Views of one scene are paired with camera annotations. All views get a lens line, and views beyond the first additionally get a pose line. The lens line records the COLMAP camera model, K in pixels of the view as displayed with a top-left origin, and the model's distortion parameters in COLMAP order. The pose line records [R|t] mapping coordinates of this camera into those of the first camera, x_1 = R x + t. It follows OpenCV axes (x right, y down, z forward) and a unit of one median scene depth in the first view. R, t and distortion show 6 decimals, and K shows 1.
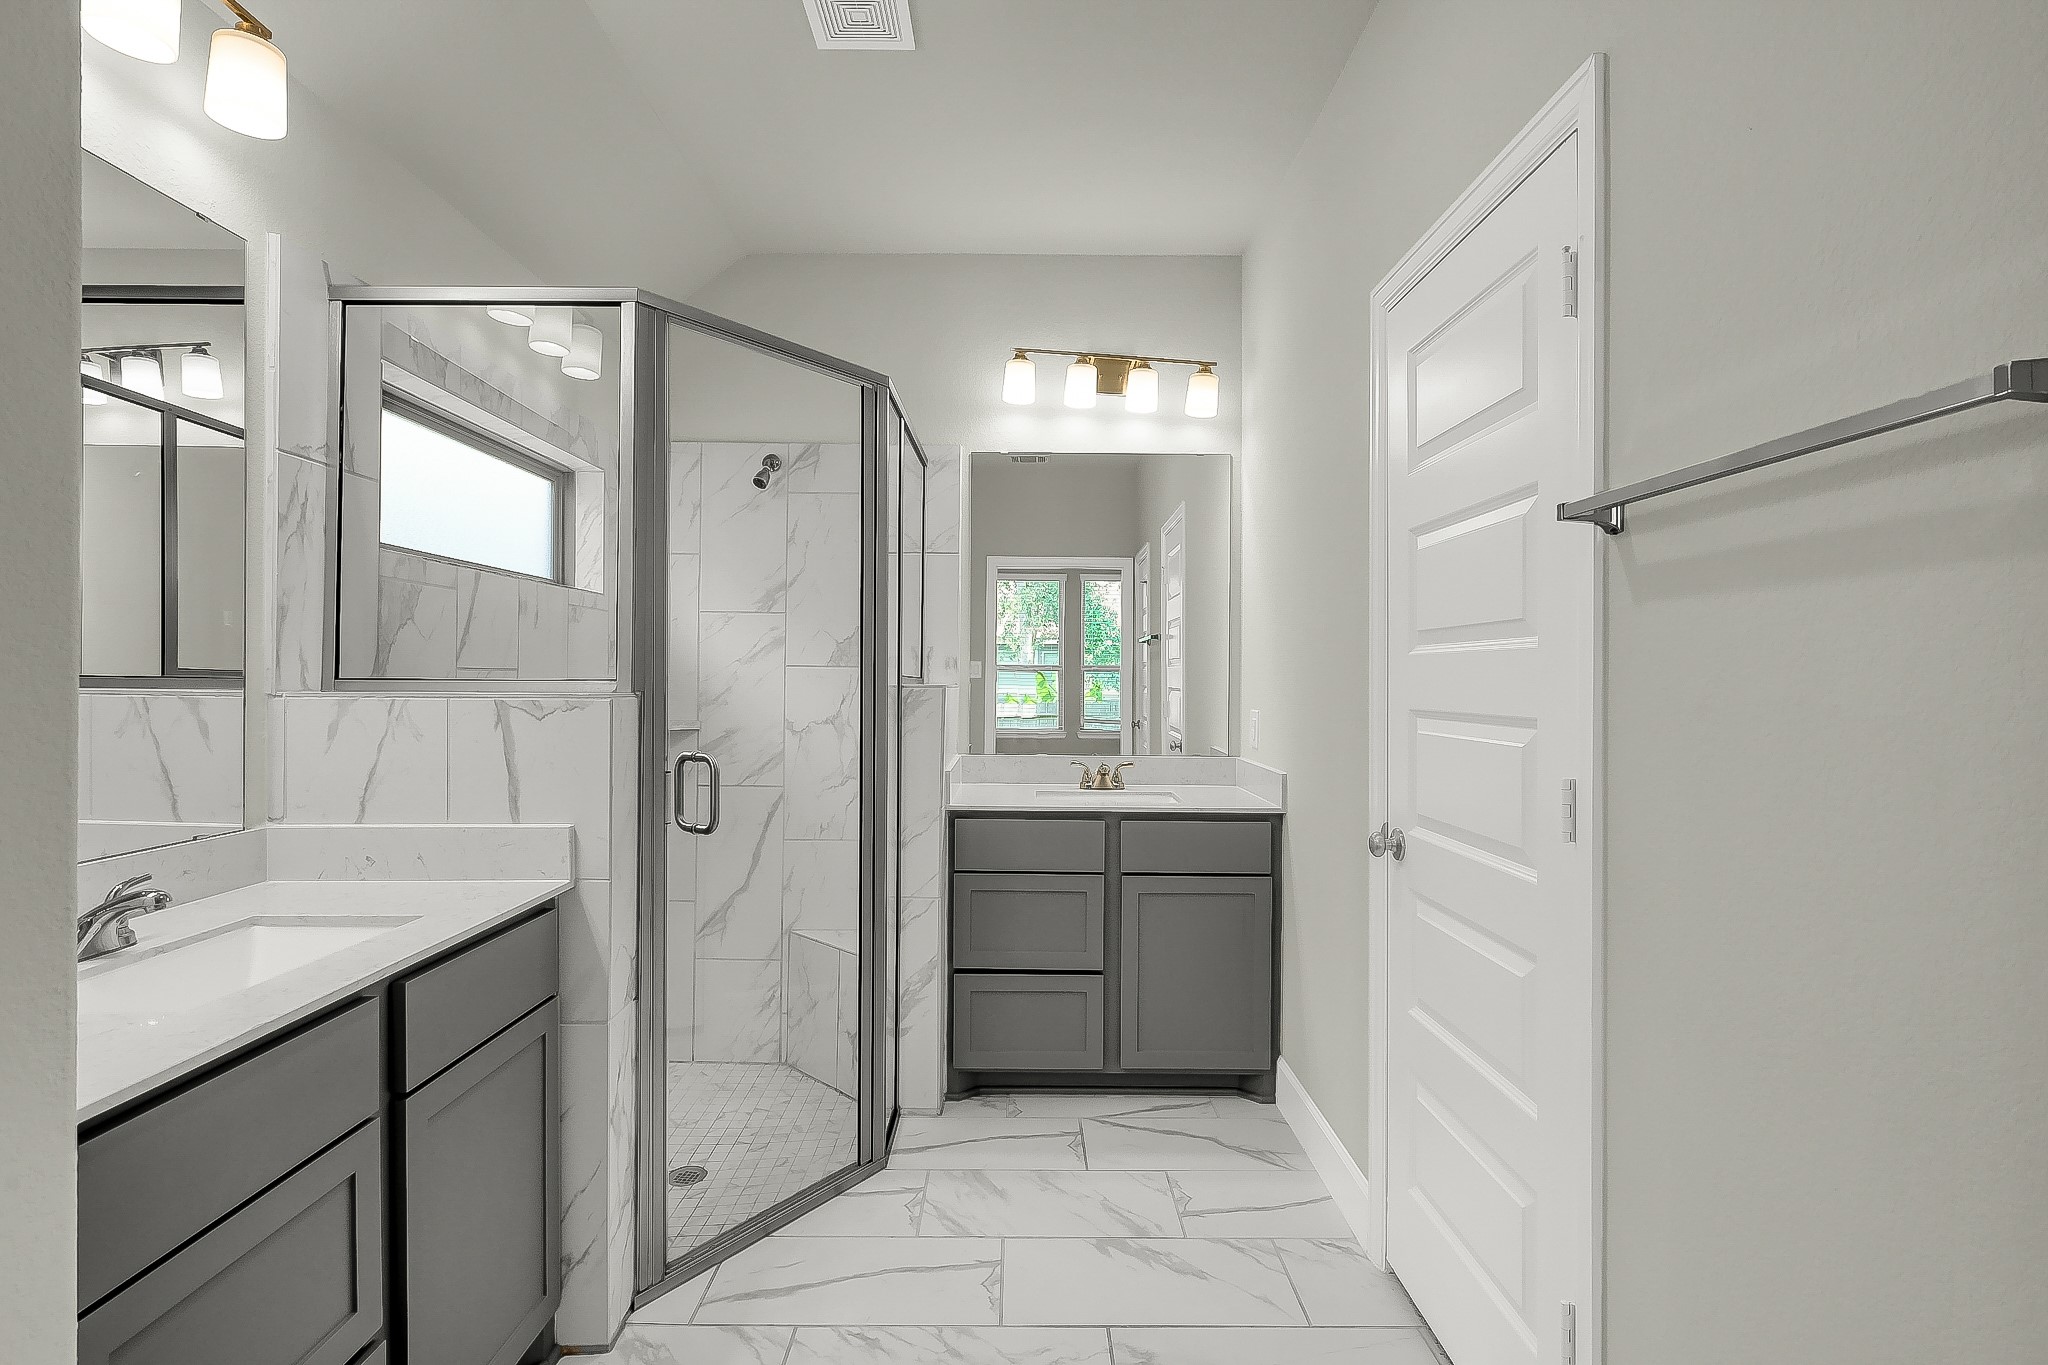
lens RADIAL K [[1012.7, 0, 1034.1], [0, 1012.7, 702.0], [0, 0, 1]] dist [-0.001026, -0.000165]
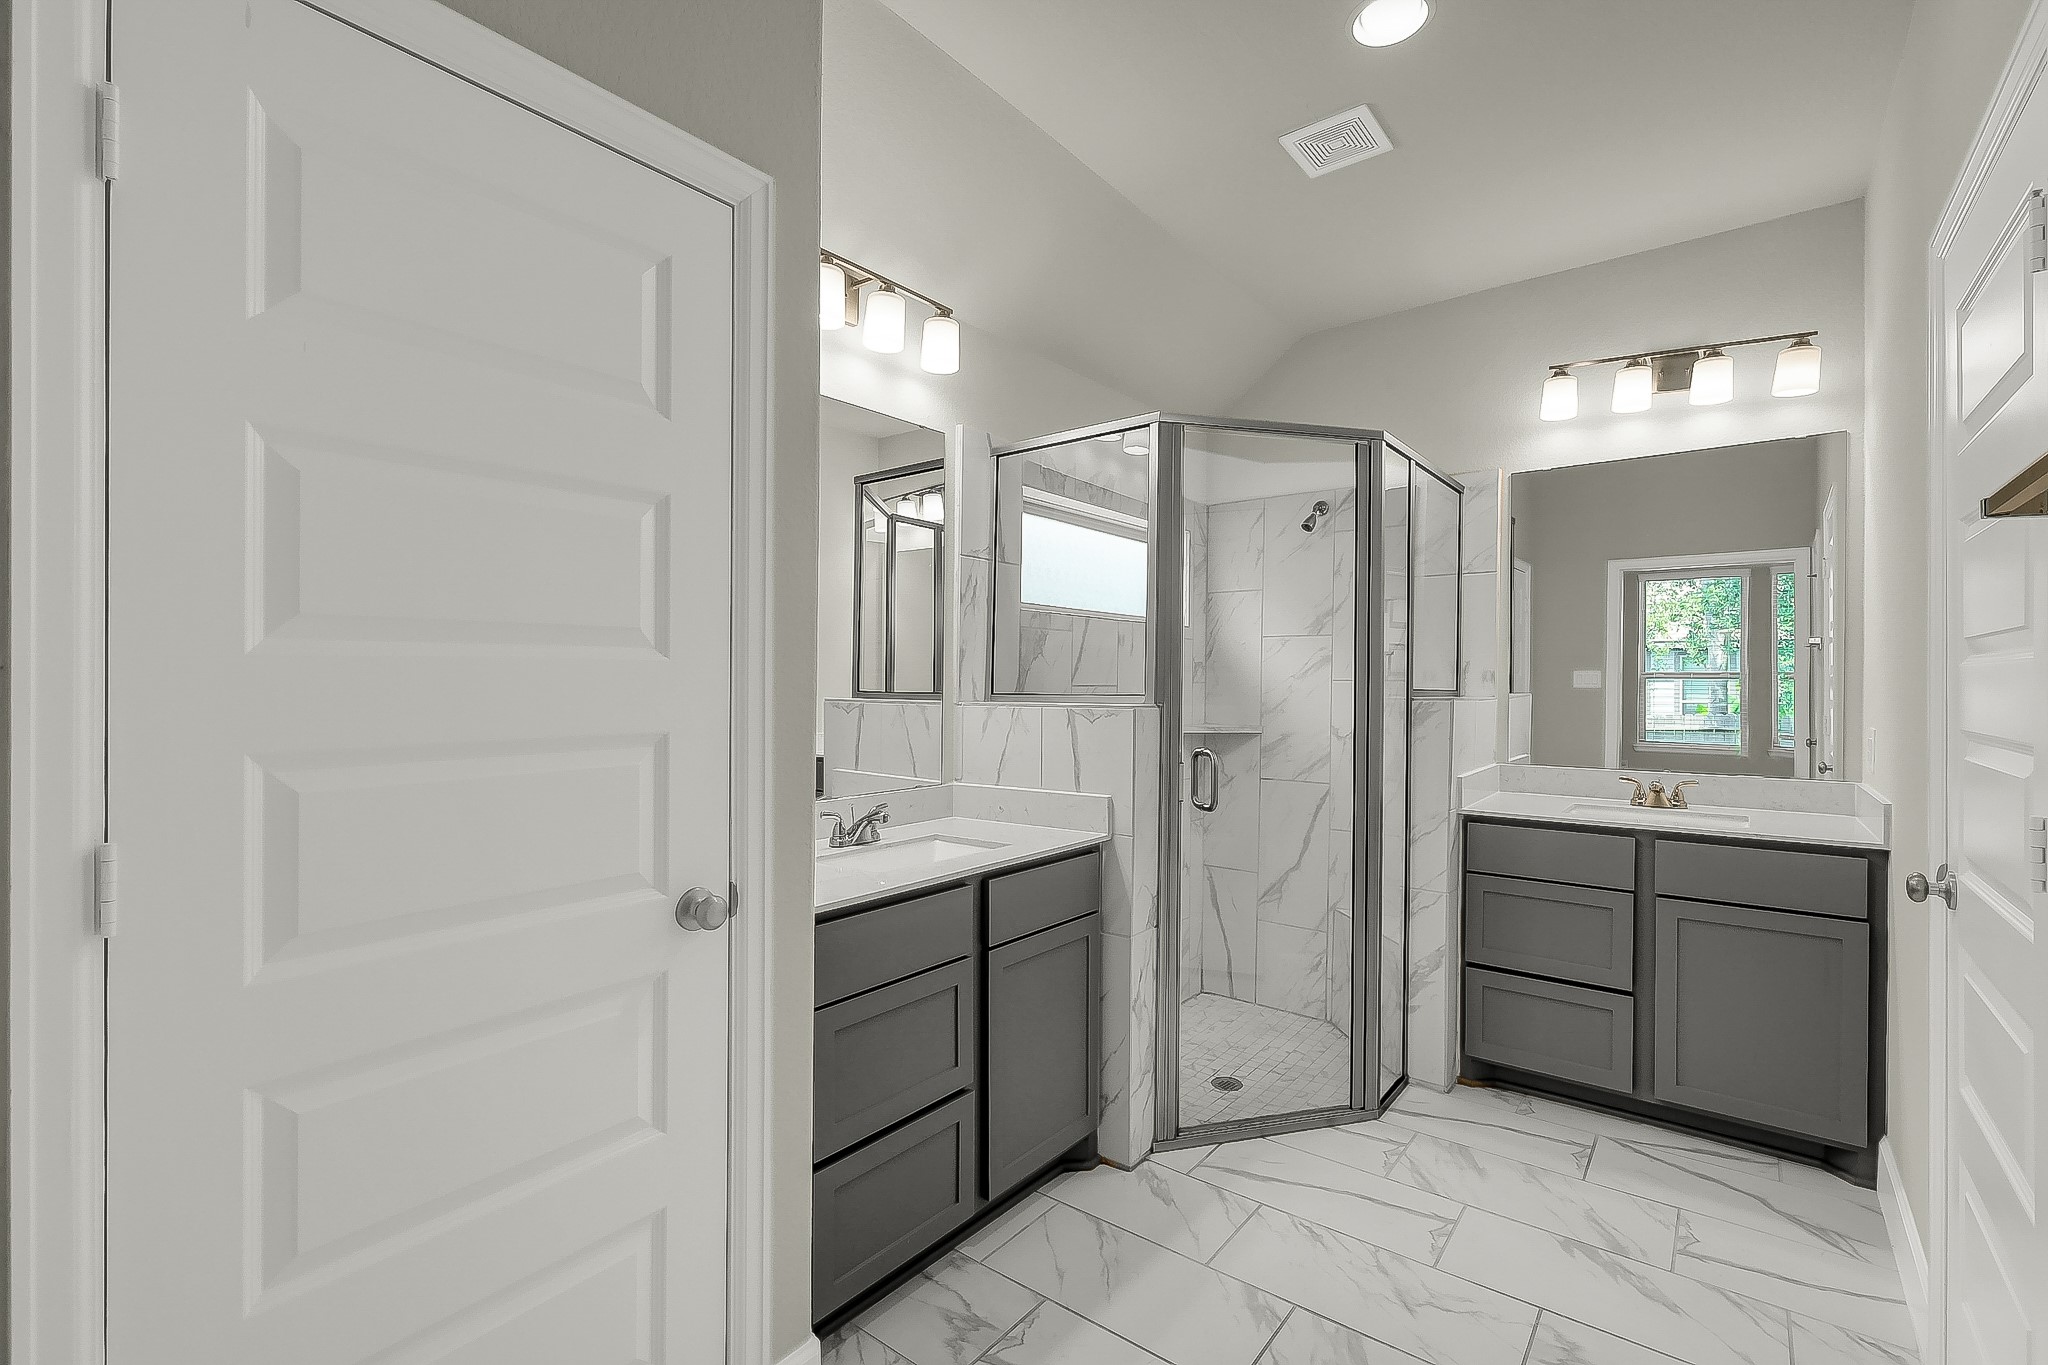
lens RADIAL K [[917.9, 0, 1008.8], [0, 917.9, 707.0], [0, 0, 1]] dist [0.000501, -0.000741]
pose [[0.773686, 0.010236, -0.633486, 0.191437], [-0.011331, 0.999933, 0.002319, -0.004638], [0.633468, 0.005384, 0.773750, -0.075724]]
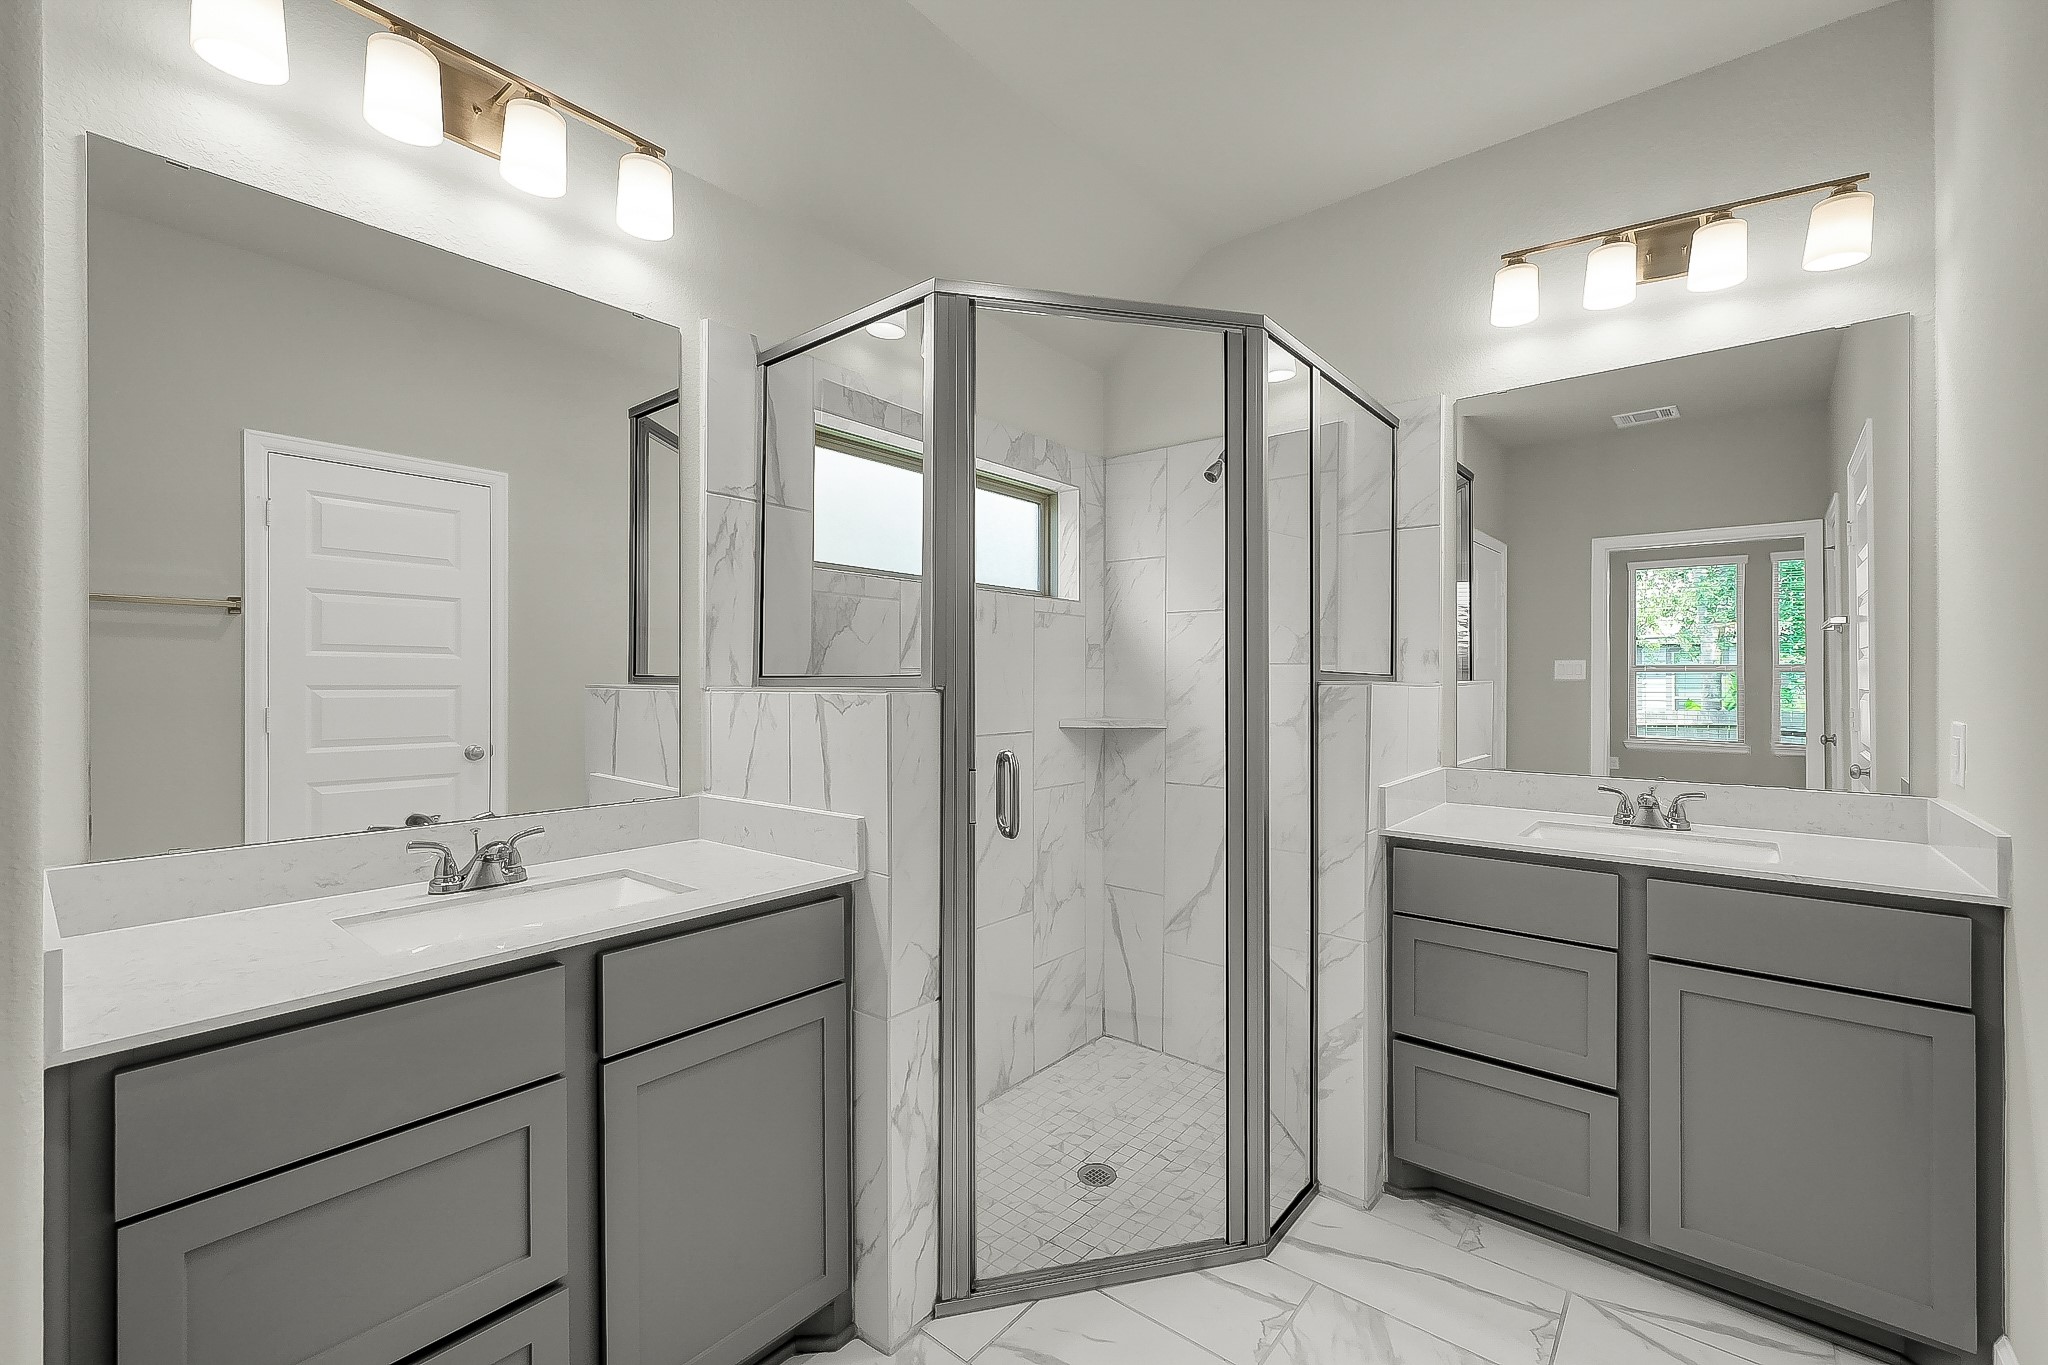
lens RADIAL K [[872.9, 0, 1001.8], [0, 872.9, 689.4], [0, 0, 1]] dist [0.000492, 0.000299]
pose [[0.758856, 0.000461, -0.651259, 0.164828], [-0.011741, 0.999847, -0.012973, 0.002020], [0.651153, 0.017491, 0.758745, 0.313502]]
